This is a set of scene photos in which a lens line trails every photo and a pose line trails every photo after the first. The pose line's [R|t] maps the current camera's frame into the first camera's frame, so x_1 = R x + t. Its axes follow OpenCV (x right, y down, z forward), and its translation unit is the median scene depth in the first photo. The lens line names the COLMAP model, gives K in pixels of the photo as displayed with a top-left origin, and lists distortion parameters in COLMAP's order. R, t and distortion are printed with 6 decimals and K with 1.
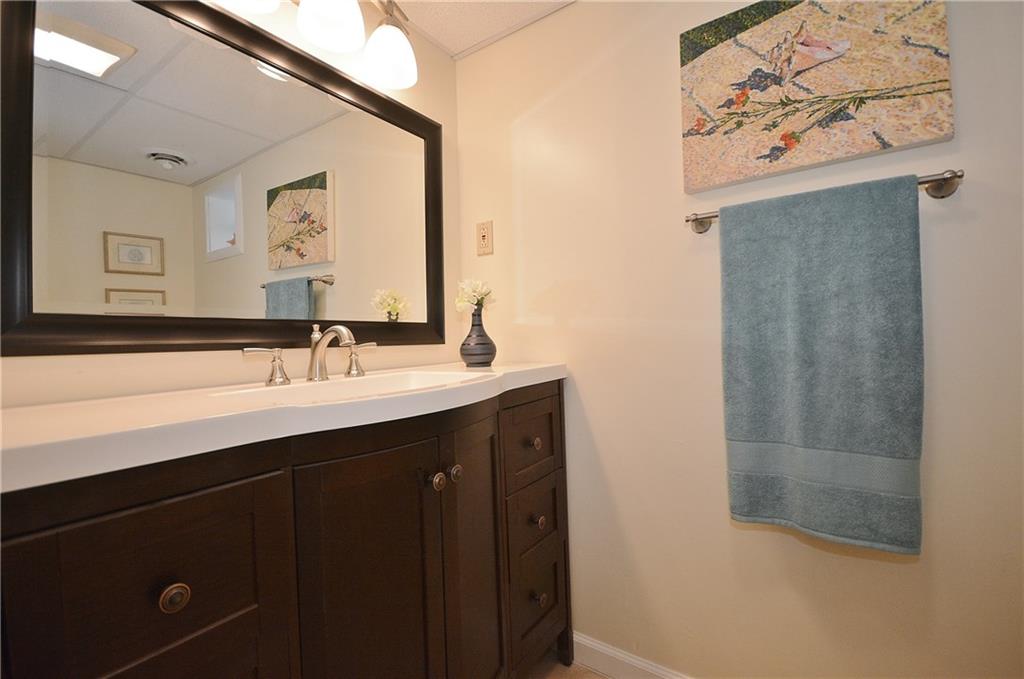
lens RADIAL K [[453.0, 0, 510.1], [0, 453.0, 340.0], [0, 0, 1]] dist [0.007704, -0.010204]
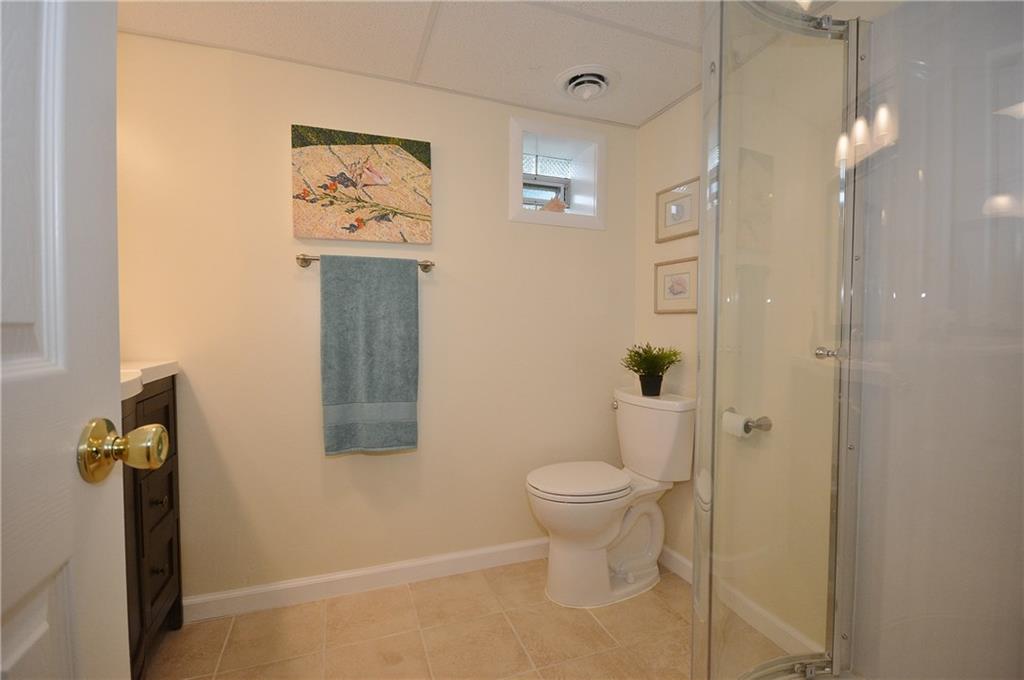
lens RADIAL K [[453.0, 0, 511.9], [0, 453.0, 339.3], [0, 0, 1]] dist [0.007704, -0.010204]
pose [[0.552368, 0.007039, 0.833571, -0.478987], [-0.011616, 0.999932, -0.000746, -0.014196], [-0.833519, -0.009271, 0.552412, -0.408692]]
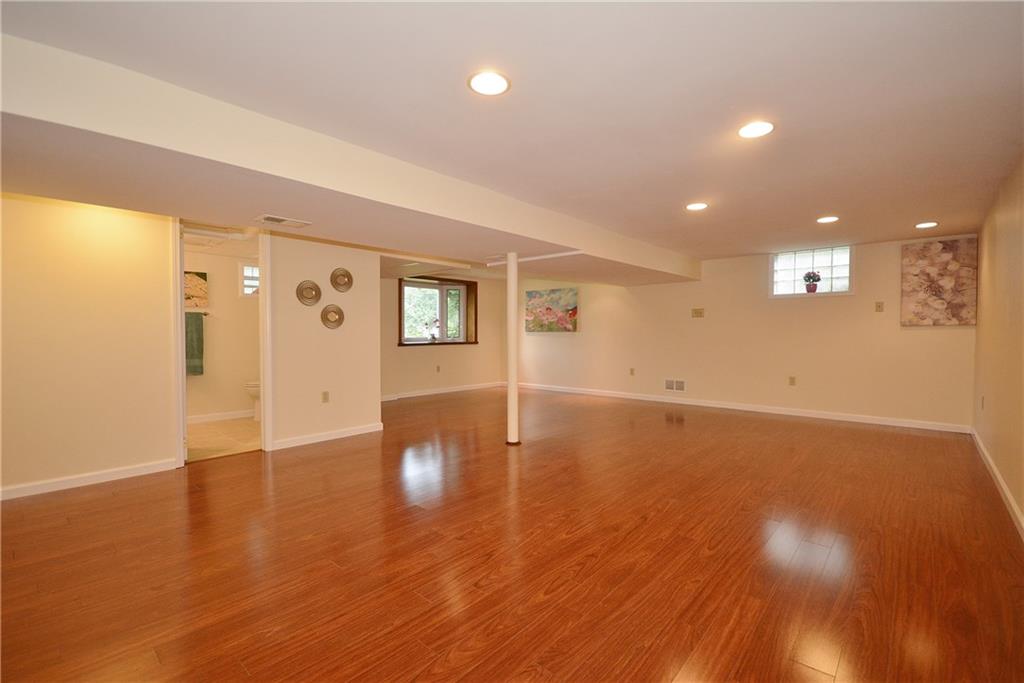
lens RADIAL K [[453.0, 0, 514.9], [0, 453.0, 348.1], [0, 0, 1]] dist [0.007704, -0.010204]
pose [[0.113537, 0.011250, 0.993470, -4.045449], [0.008720, 0.999886, -0.012319, 0.192725], [-0.993496, 0.010061, 0.113426, -3.338413]]
